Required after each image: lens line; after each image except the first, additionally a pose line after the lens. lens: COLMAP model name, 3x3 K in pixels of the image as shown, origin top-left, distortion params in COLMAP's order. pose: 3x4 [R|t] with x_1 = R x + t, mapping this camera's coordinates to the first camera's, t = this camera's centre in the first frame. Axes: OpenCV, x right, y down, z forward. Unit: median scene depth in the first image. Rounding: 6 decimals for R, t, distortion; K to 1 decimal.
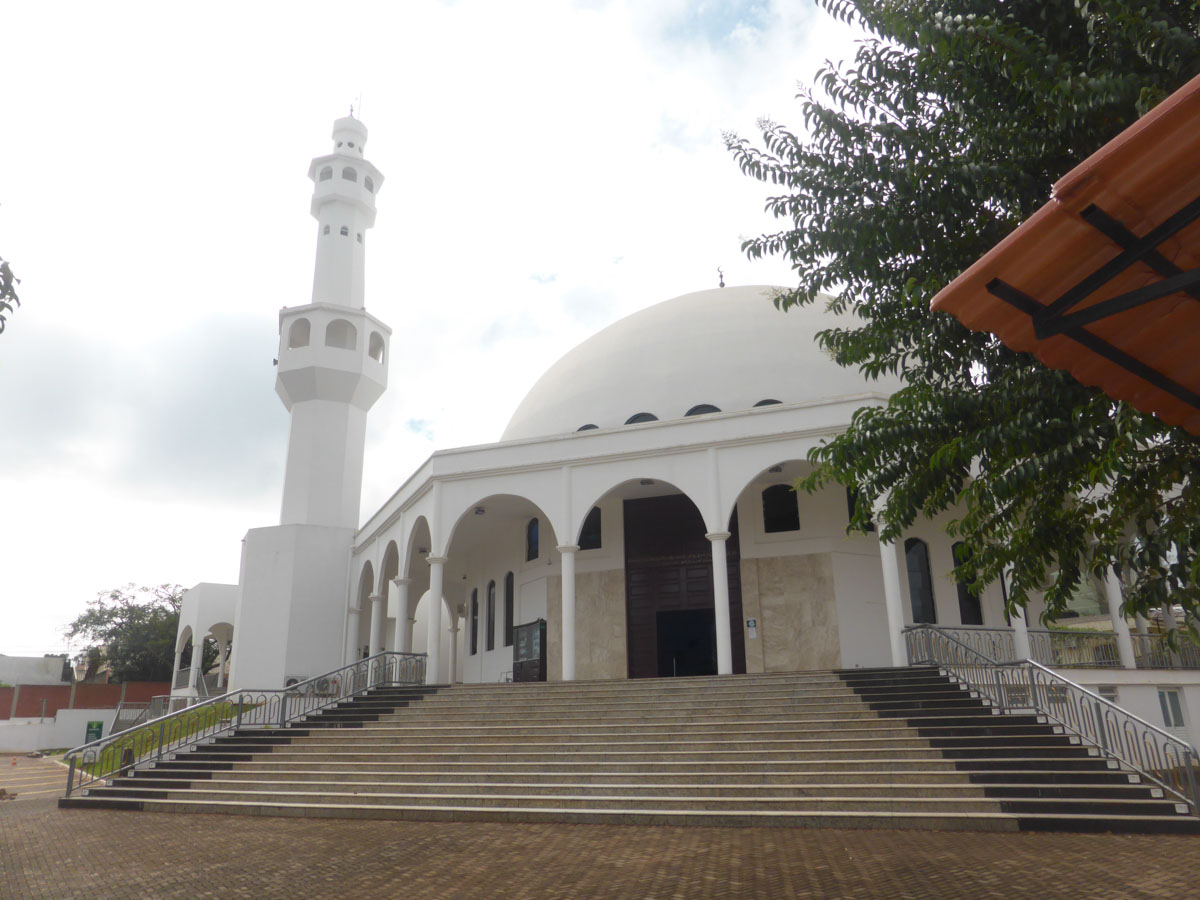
lens RADIAL K [[847.9, 0, 600.0], [0, 847.9, 450.0], [0, 0, 1]] dist [0.001632, 0.000345]
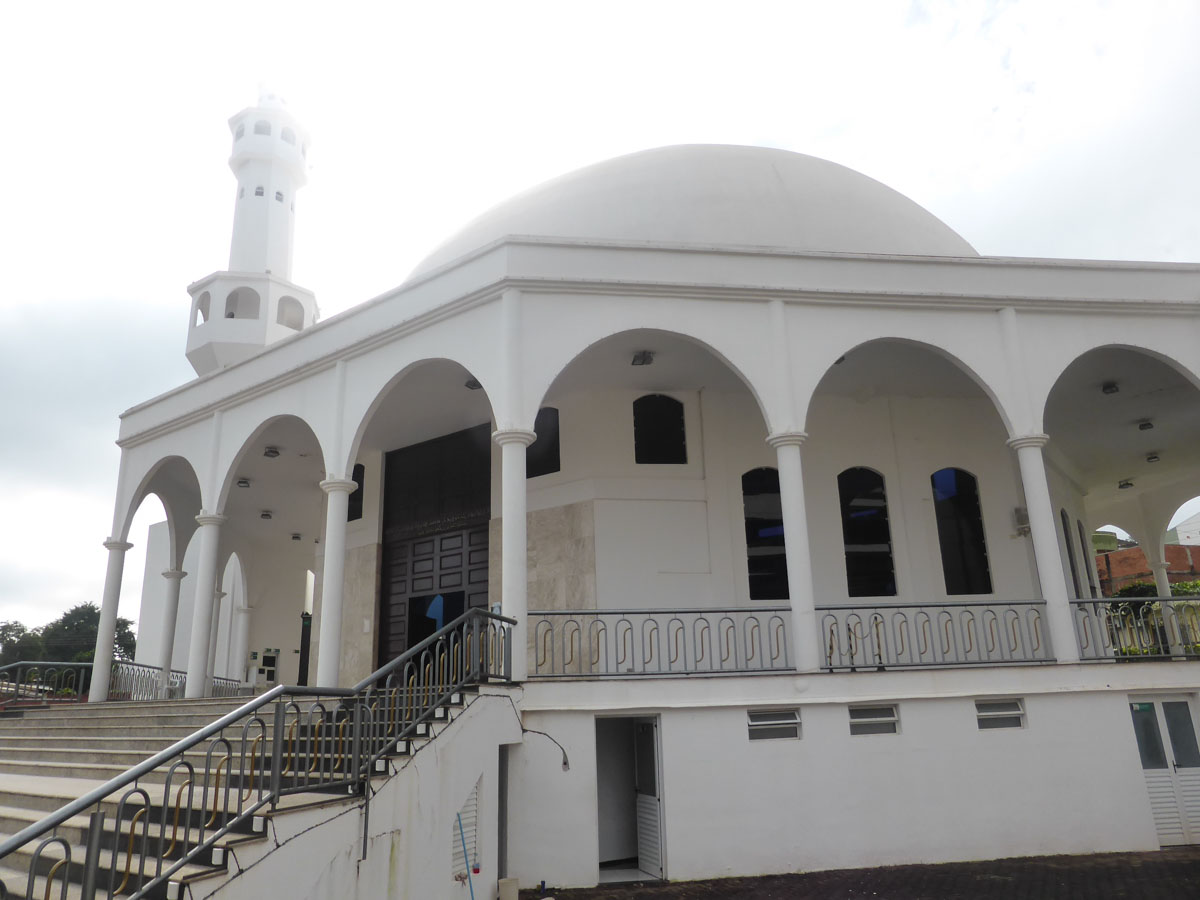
lens RADIAL K [[866.1, 0, 601.3], [0, 866.1, 456.8], [0, 0, 1]] dist [-0.066669, 0.082154]
pose [[0.958657, -0.084684, -0.271672, 0.437408], [0.091563, 0.995718, 0.012724, 0.074176], [0.269431, -0.037073, 0.962306, 0.330375]]
